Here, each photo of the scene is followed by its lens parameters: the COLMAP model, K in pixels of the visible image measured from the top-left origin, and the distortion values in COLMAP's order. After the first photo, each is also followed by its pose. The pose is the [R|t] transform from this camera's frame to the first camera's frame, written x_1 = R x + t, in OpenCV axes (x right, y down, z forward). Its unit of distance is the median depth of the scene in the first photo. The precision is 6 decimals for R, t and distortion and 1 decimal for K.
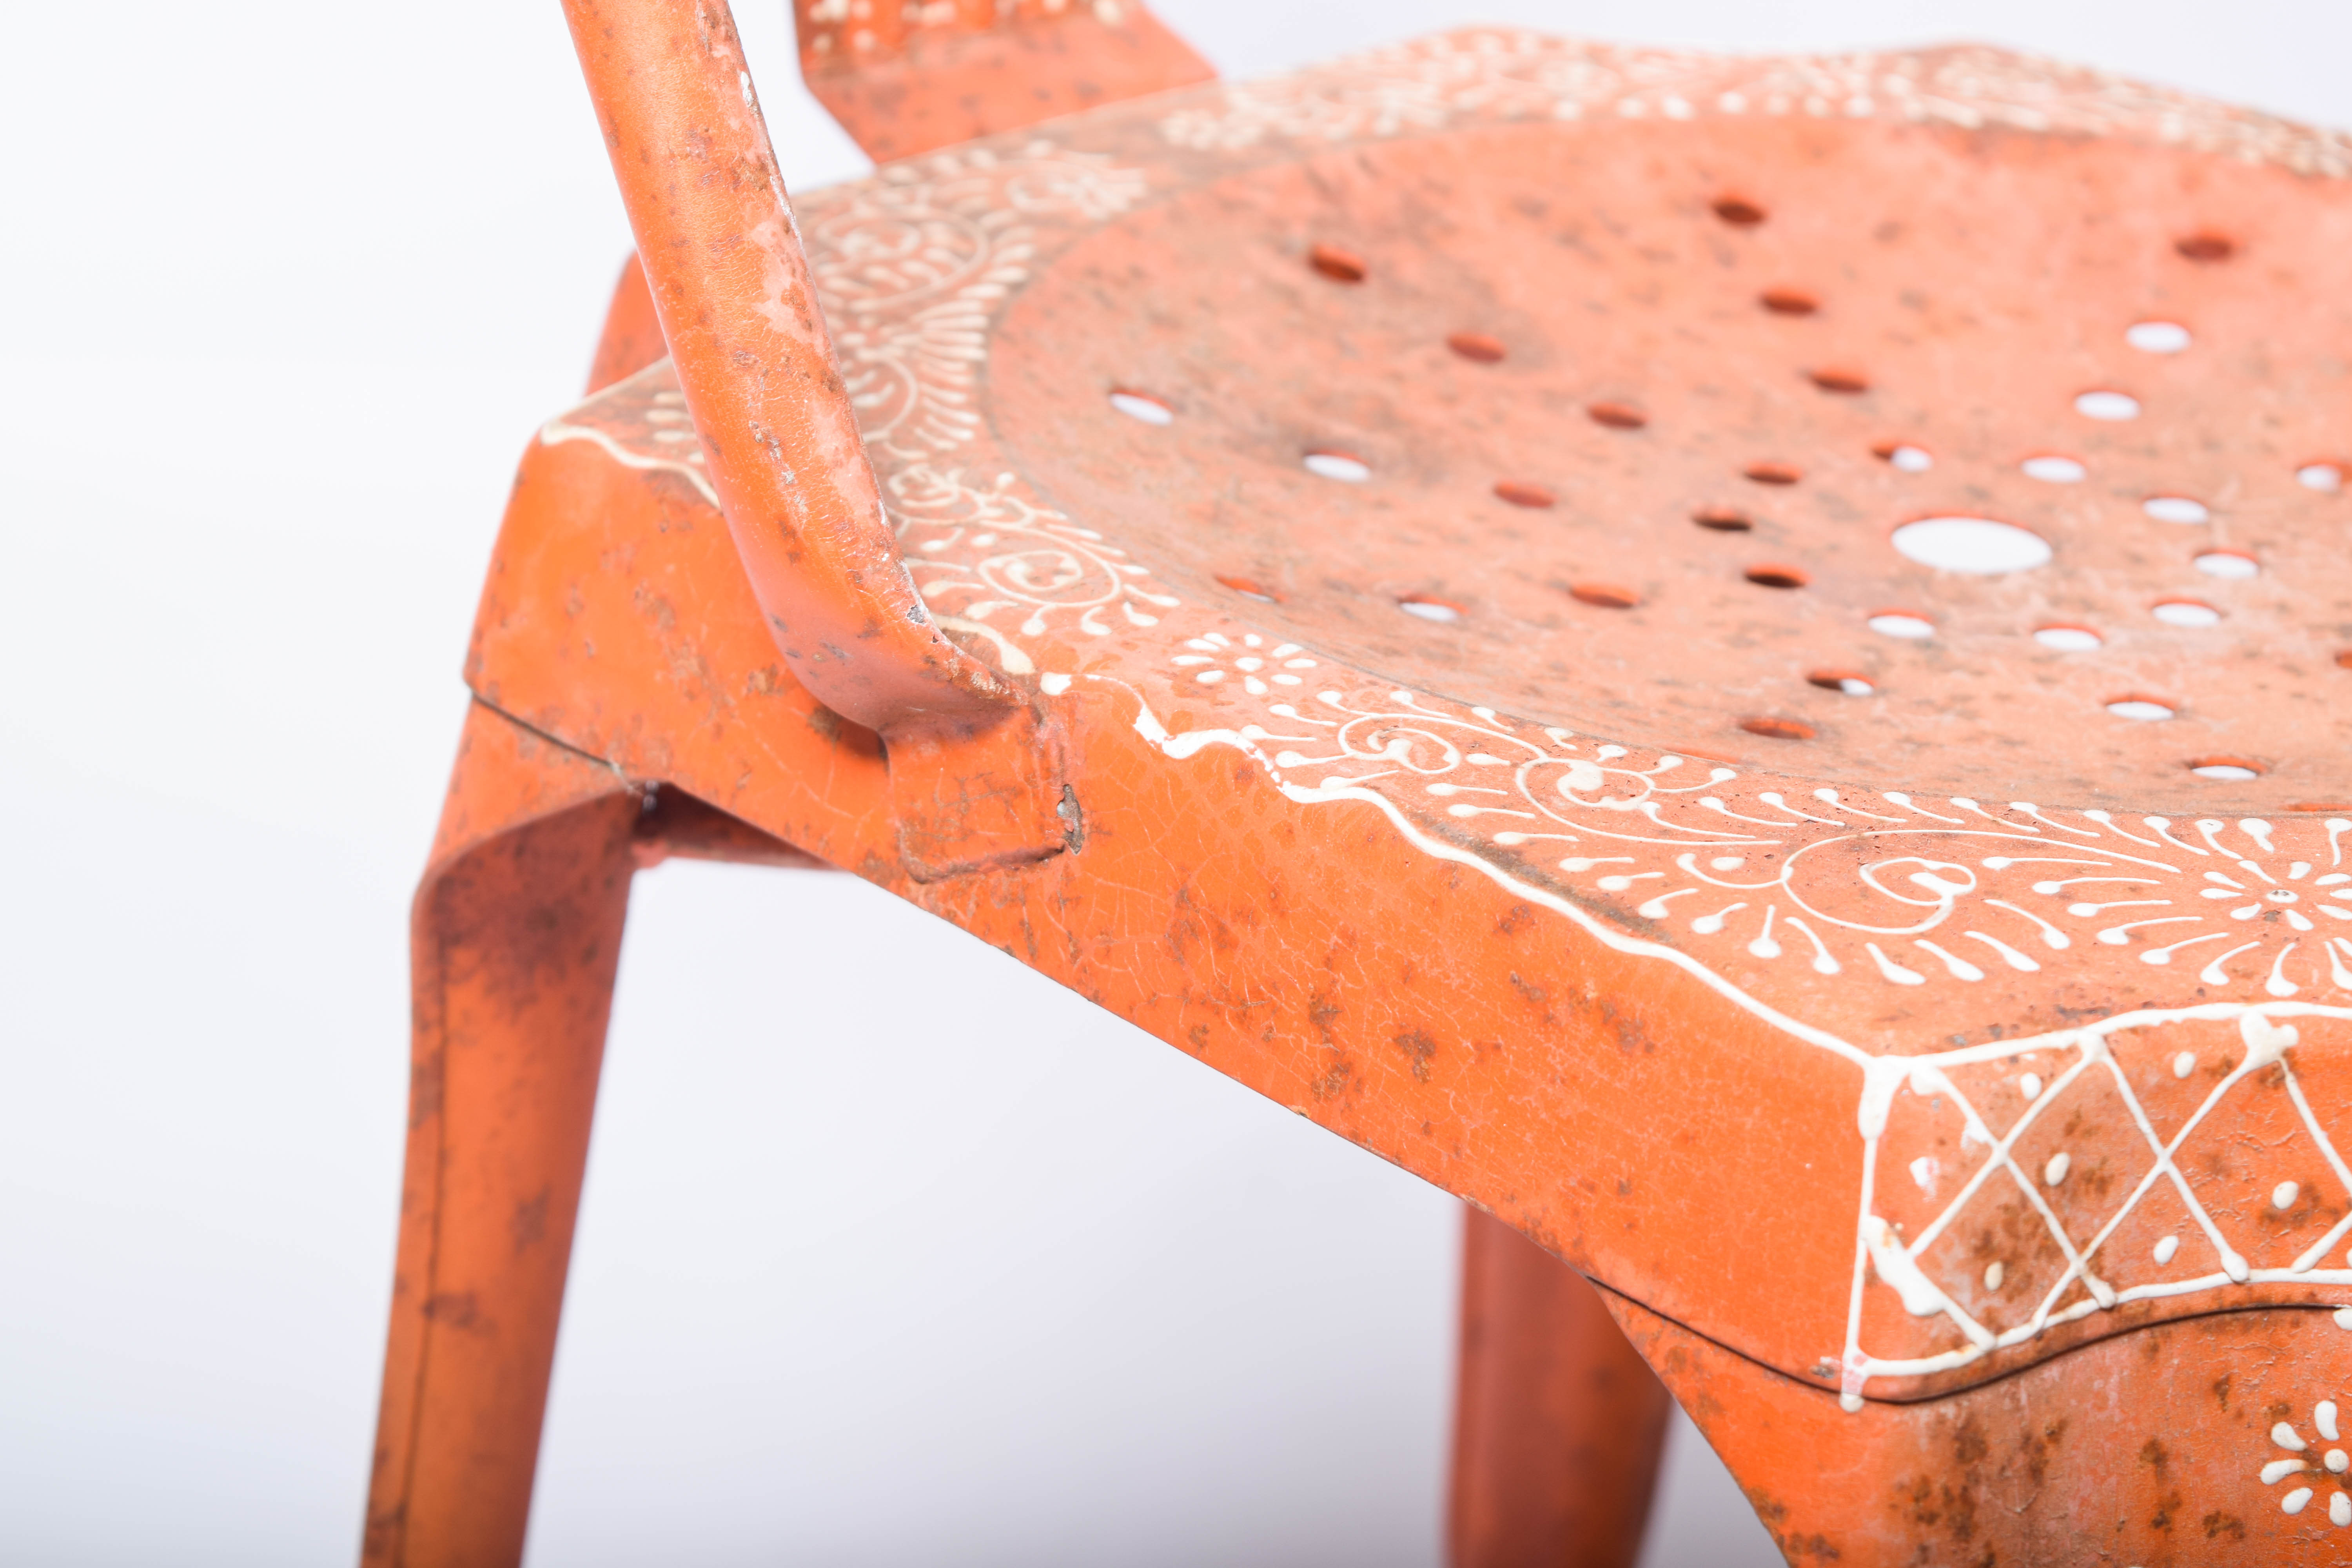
lens RADIAL K [[5396.1, 0, 1222.0], [0, 5396.1, 777.4], [0, 0, 1]] dist [-0.044018, 0.000000]
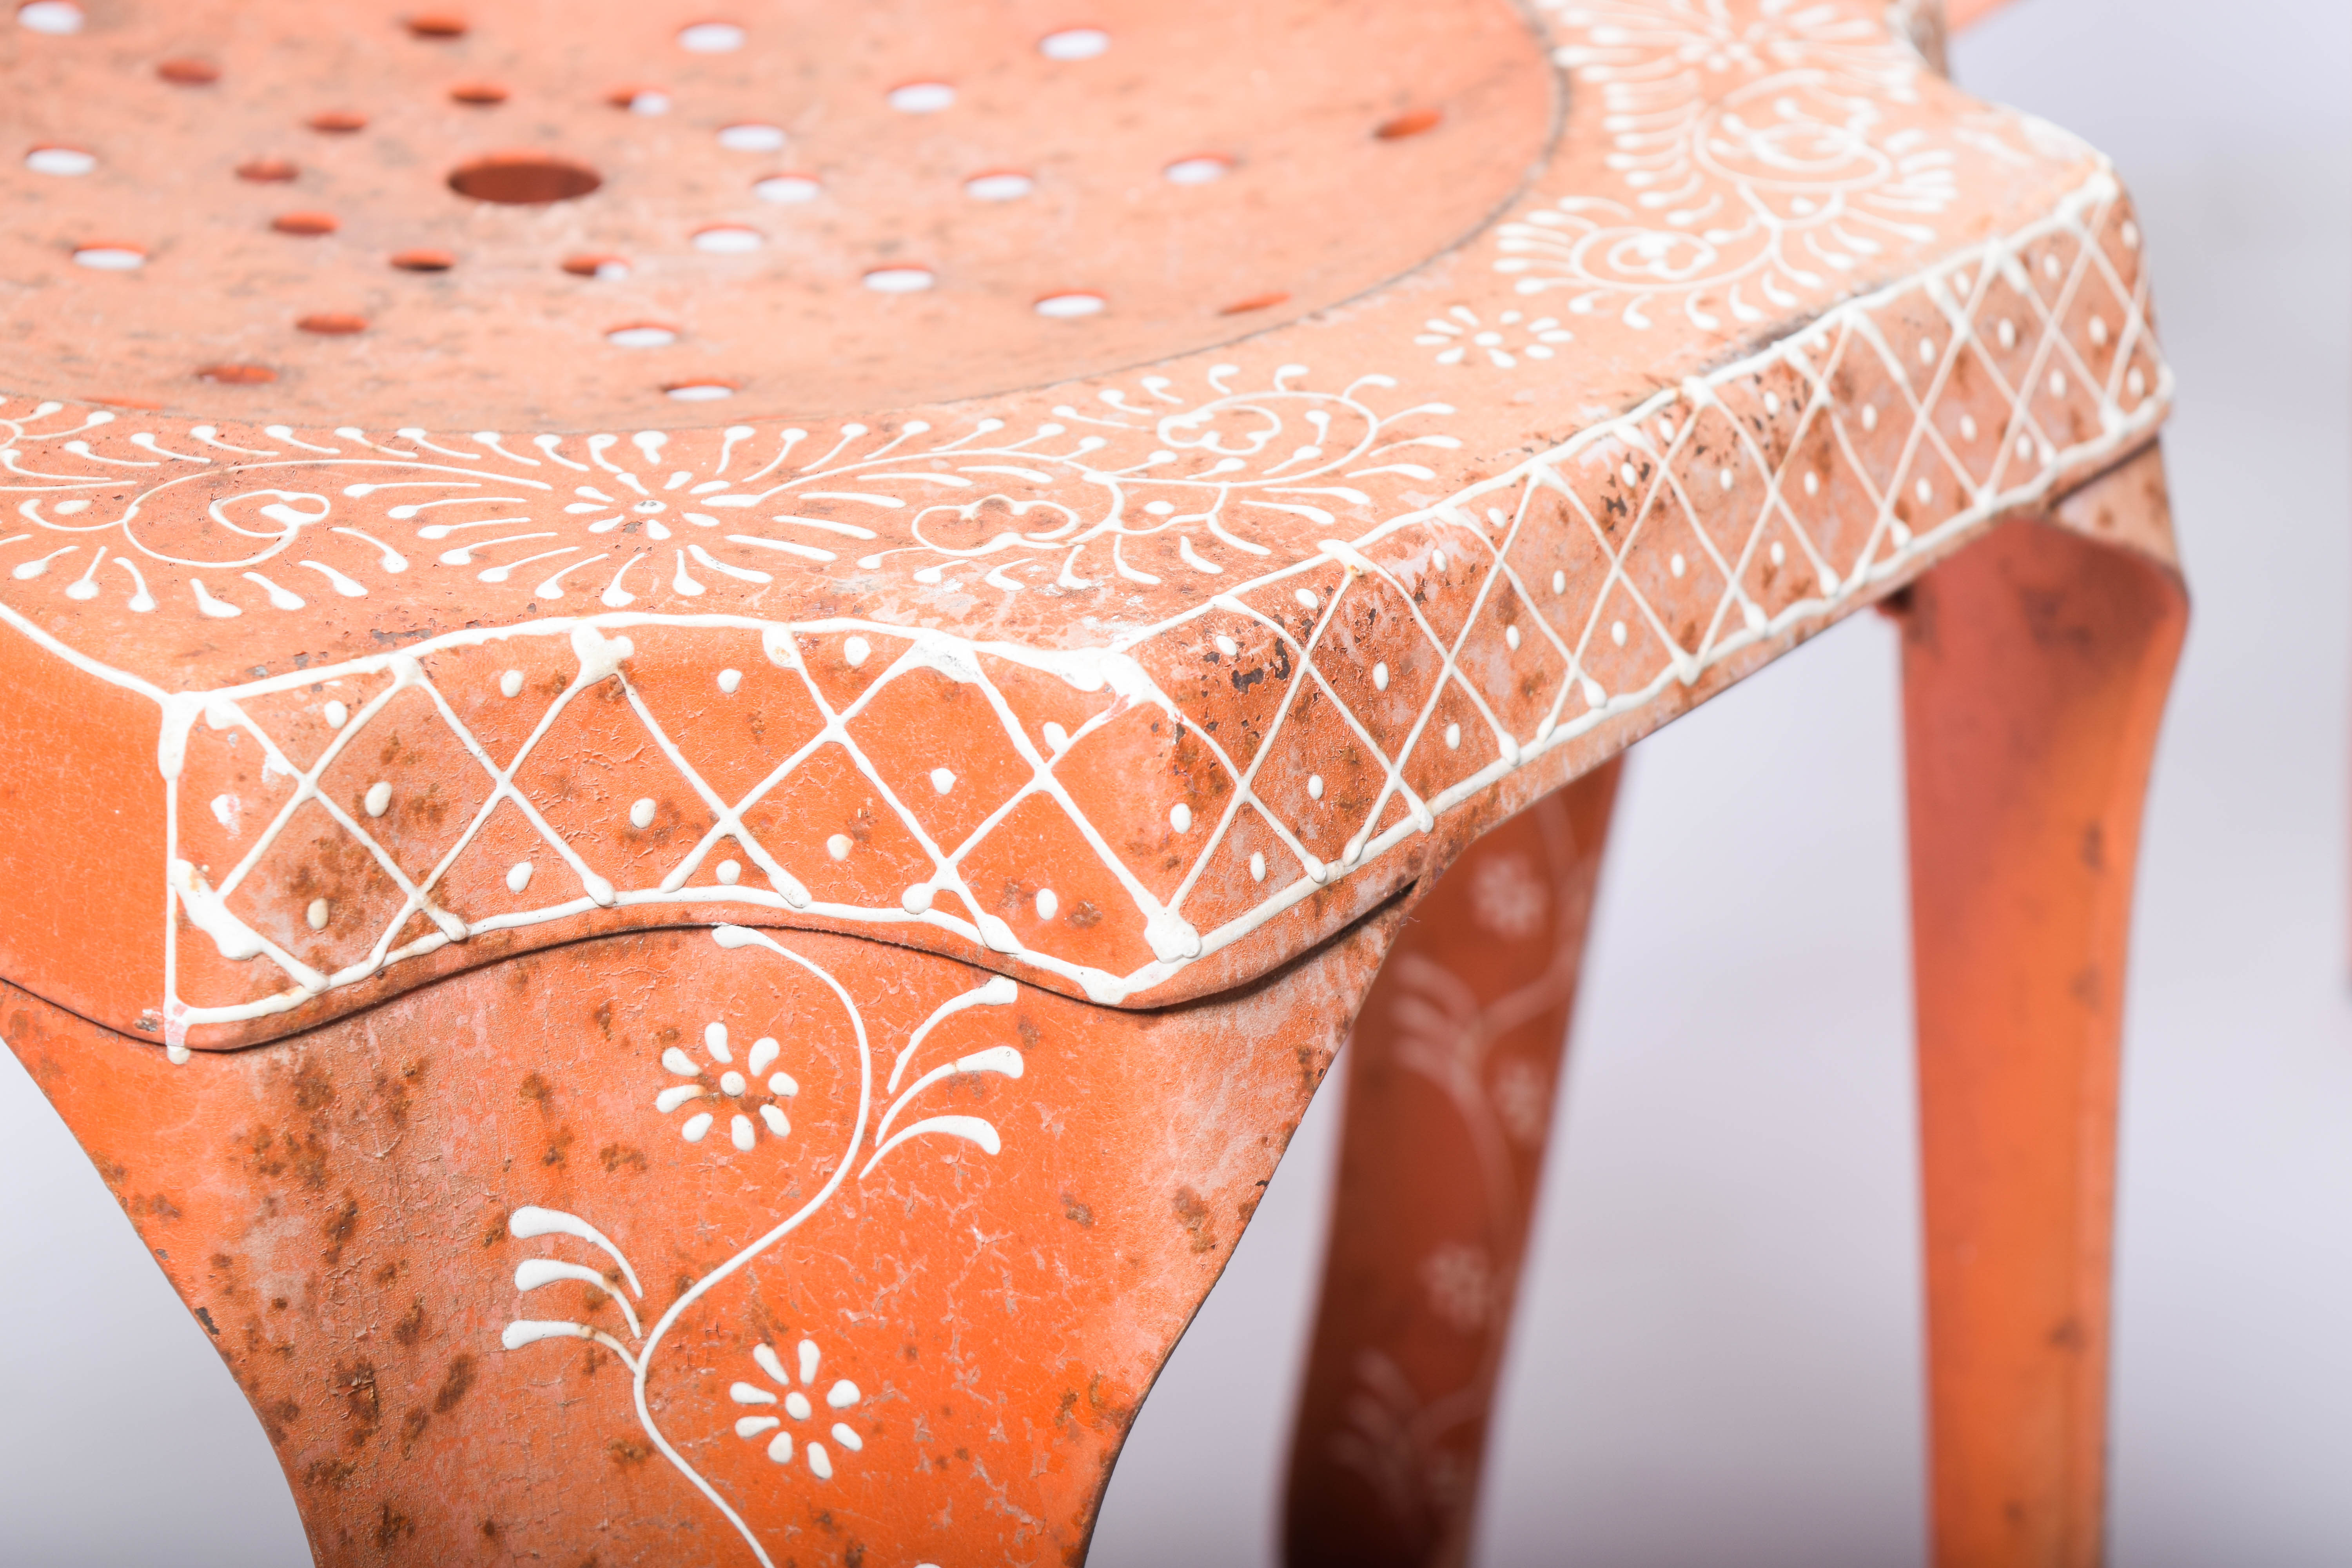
lens RADIAL K [[5396.1, 0, 1177.3], [0, 5396.1, 780.9], [0, 0, 1]] dist [-0.044018, 0.000000]
pose [[0.992473, -0.063271, 0.104856, 0.176962], [0.058206, 0.997017, 0.050681, 0.026169], [-0.107750, -0.044196, 0.993195, 0.025324]]
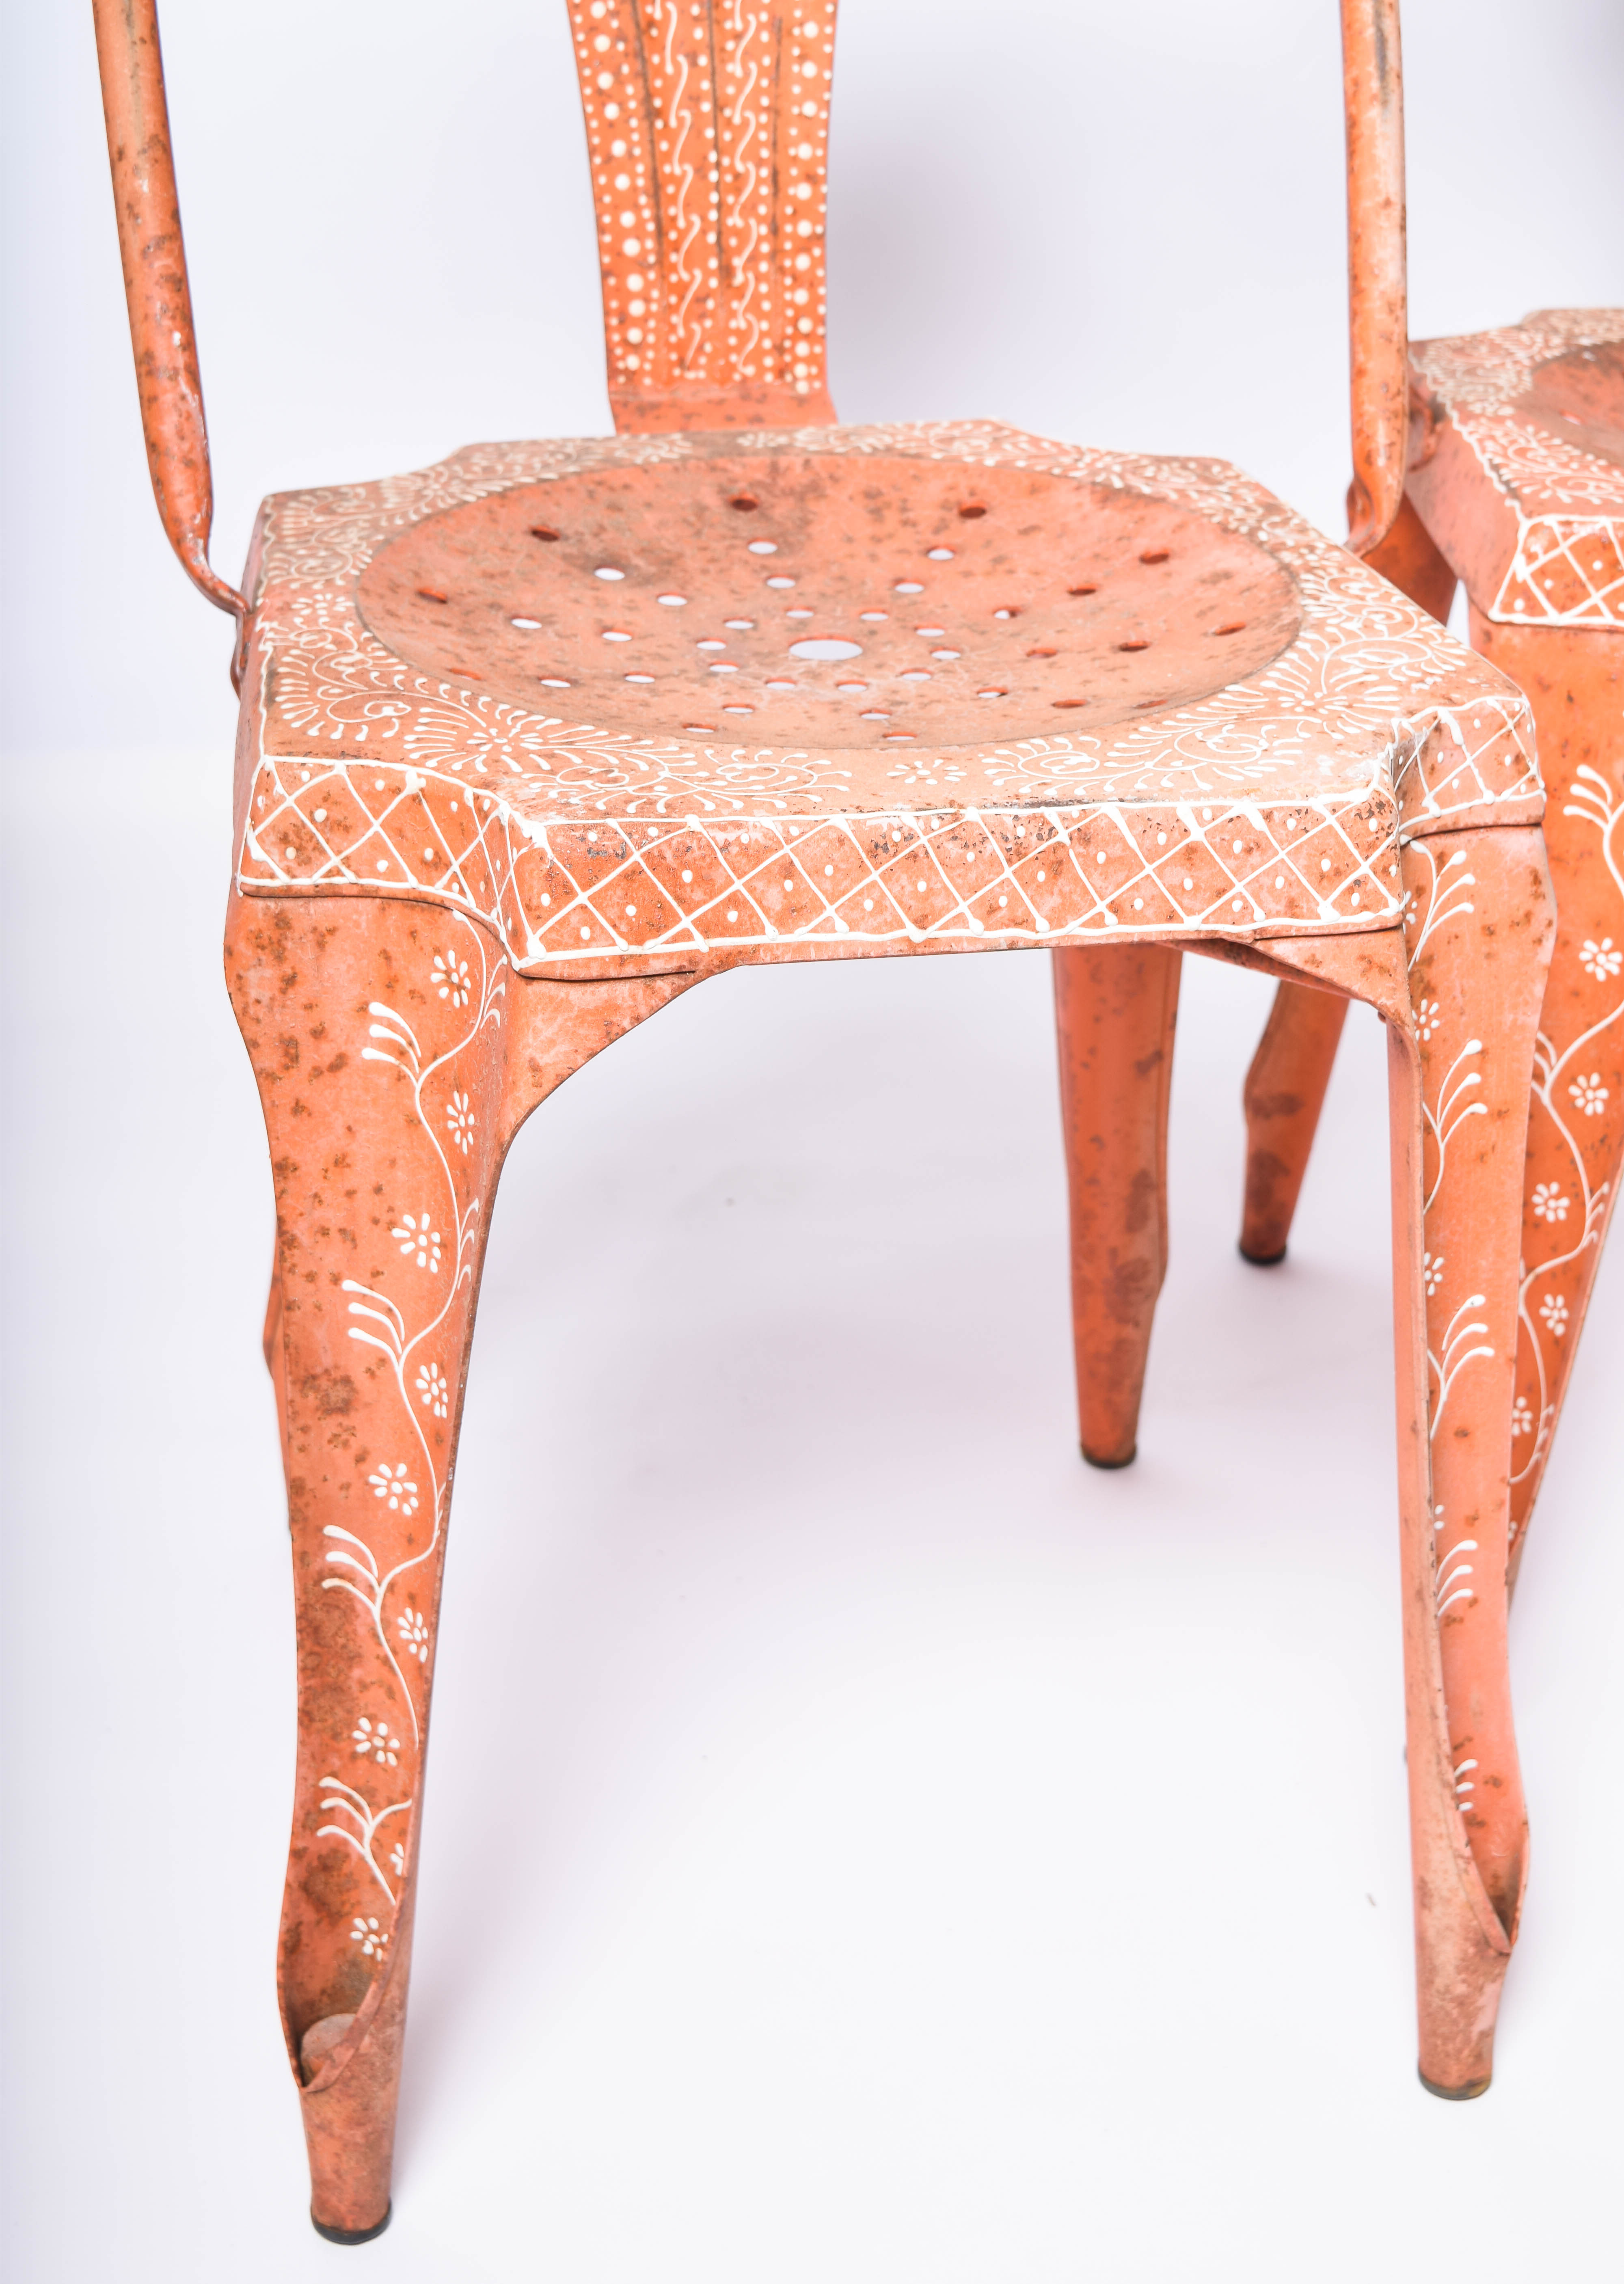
lens RADIAL K [[3262.4, 0, 807.4], [0, 3262.4, 1155.3], [0, 0, 1]] dist [-0.053062, 0.000000]
pose [[0.813670, 0.232838, -0.532661, 1.041875], [-0.206488, 0.972293, 0.109588, 0.013959], [0.543419, 0.020820, 0.839204, -0.101032]]
